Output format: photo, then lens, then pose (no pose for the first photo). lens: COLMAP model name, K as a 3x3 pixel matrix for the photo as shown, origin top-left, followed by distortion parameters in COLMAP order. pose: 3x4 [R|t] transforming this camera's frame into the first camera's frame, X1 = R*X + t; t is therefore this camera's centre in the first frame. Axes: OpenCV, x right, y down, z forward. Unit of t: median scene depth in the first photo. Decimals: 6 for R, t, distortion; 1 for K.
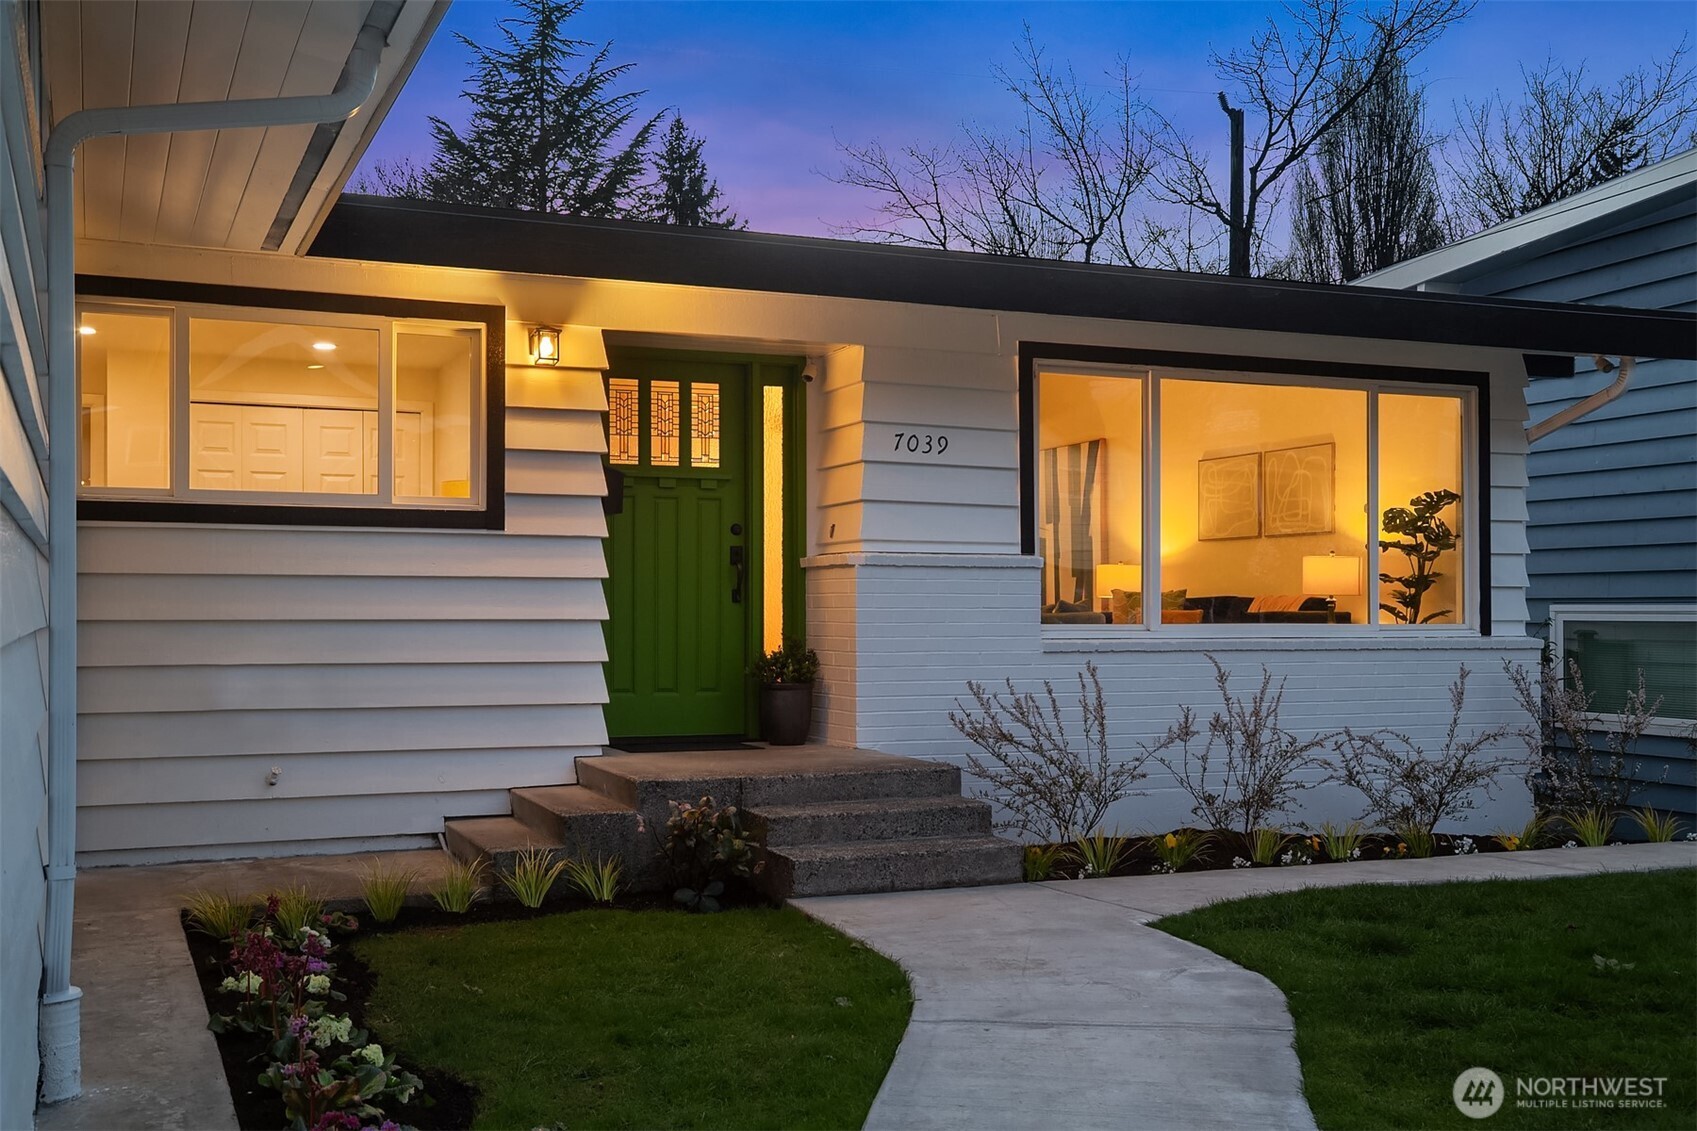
lens RADIAL K [[2111.3, 0, 1060.4], [0, 2111.3, 566.0], [0, 0, 1]] dist [0.017807, 0.030587]
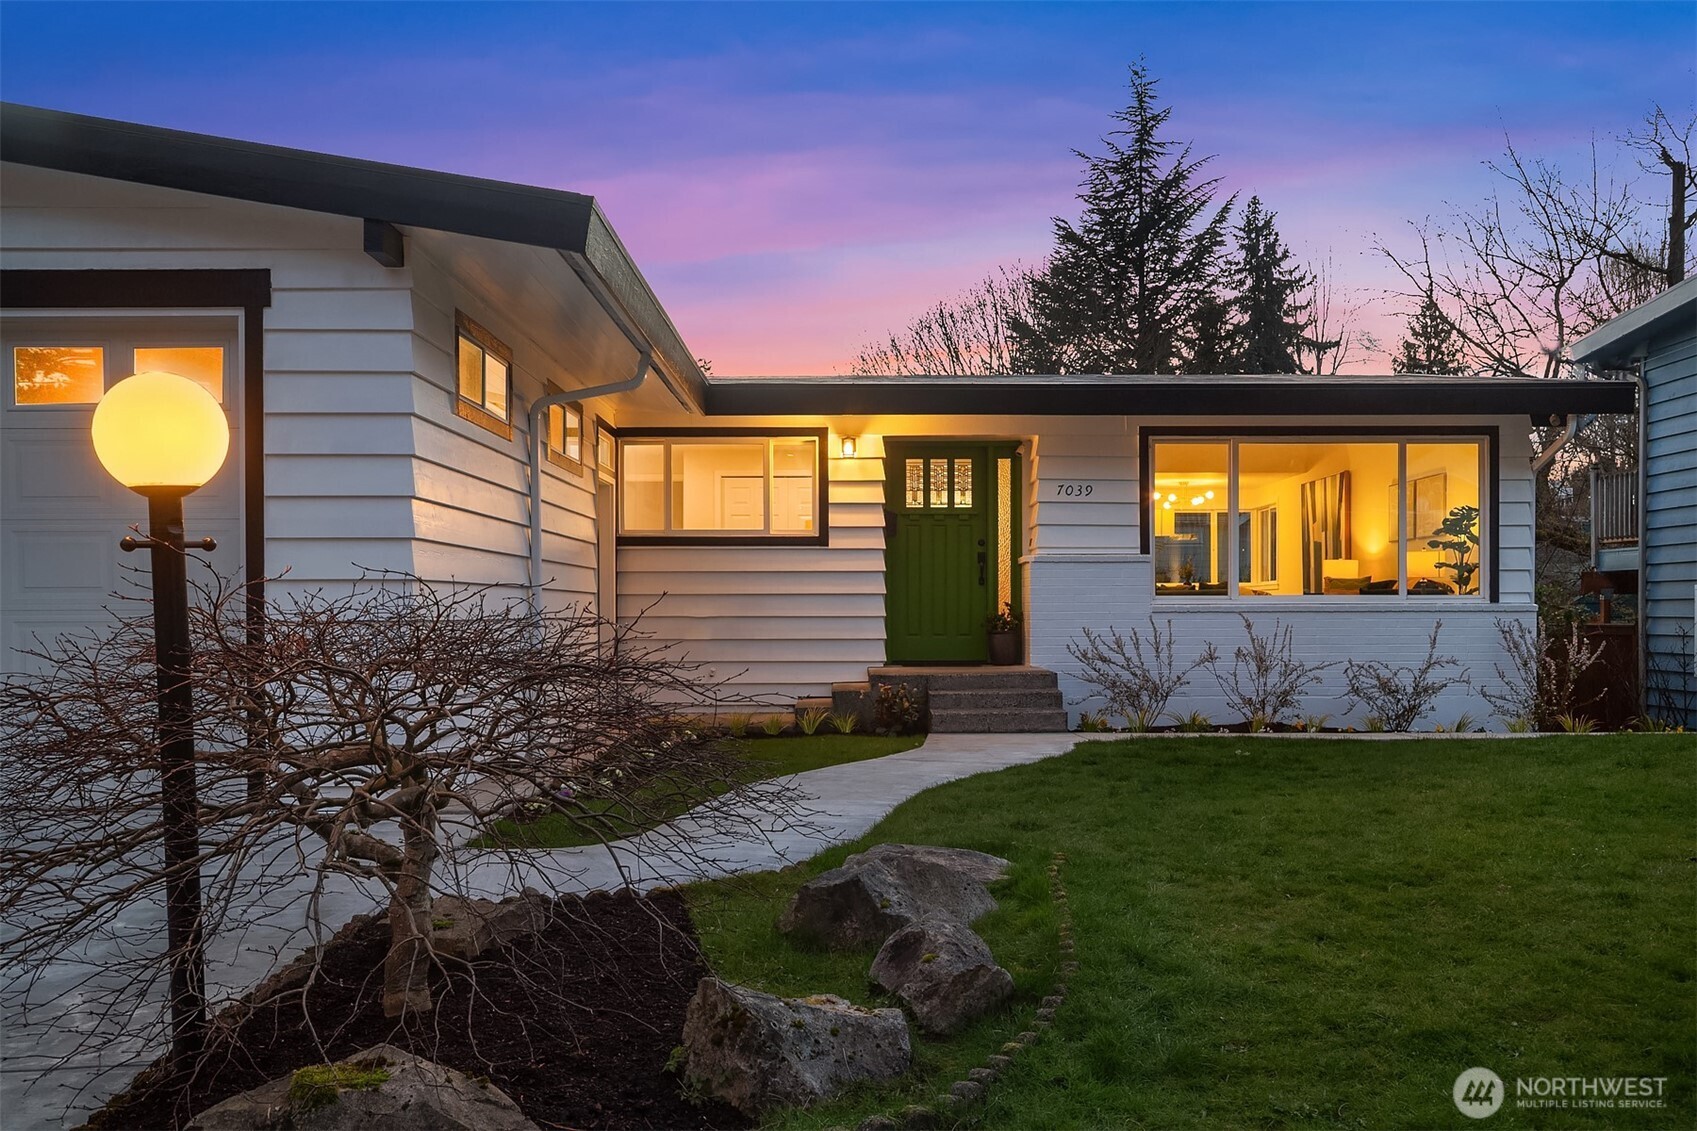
lens RADIAL K [[1800.7, 0, 848.5], [0, 1800.7, 565.5], [0, 0, 1]] dist [-0.004227, -0.016025]
pose [[0.912177, -0.015954, -0.409486, 0.350796], [0.014901, 0.999872, -0.005763, 0.008332], [0.409526, -0.000845, 0.912298, -0.391421]]
